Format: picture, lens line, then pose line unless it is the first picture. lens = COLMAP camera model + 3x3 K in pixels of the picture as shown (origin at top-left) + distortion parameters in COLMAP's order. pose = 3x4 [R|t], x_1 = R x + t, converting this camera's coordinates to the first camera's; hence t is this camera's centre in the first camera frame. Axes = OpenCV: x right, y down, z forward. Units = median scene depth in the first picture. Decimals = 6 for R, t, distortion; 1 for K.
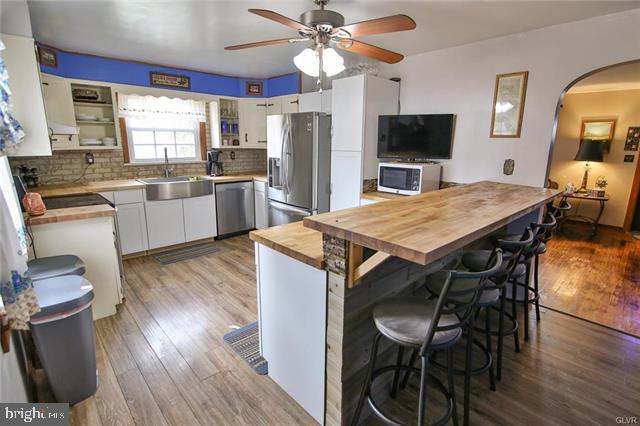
lens RADIAL K [[310.9, 0, 322.6], [0, 310.9, 210.4], [0, 0, 1]] dist [-0.021447, -0.000537]
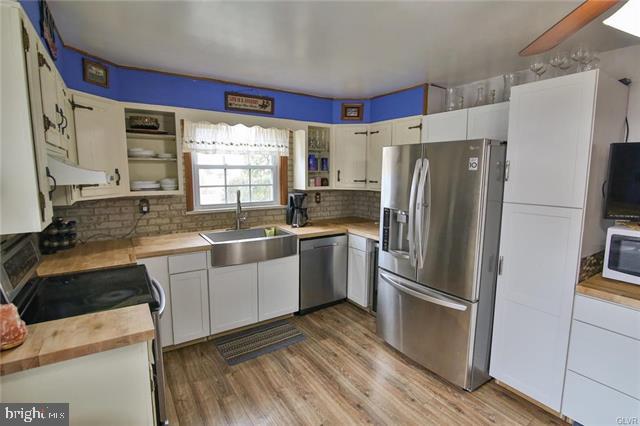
lens RADIAL K [[310.9, 0, 321.0], [0, 310.9, 211.4], [0, 0, 1]] dist [-0.021447, -0.000537]
pose [[0.983814, 0.015271, -0.178541, -0.189299], [-0.031244, 0.995718, -0.086999, -0.101091], [0.176448, 0.091170, 0.980079, 0.323073]]
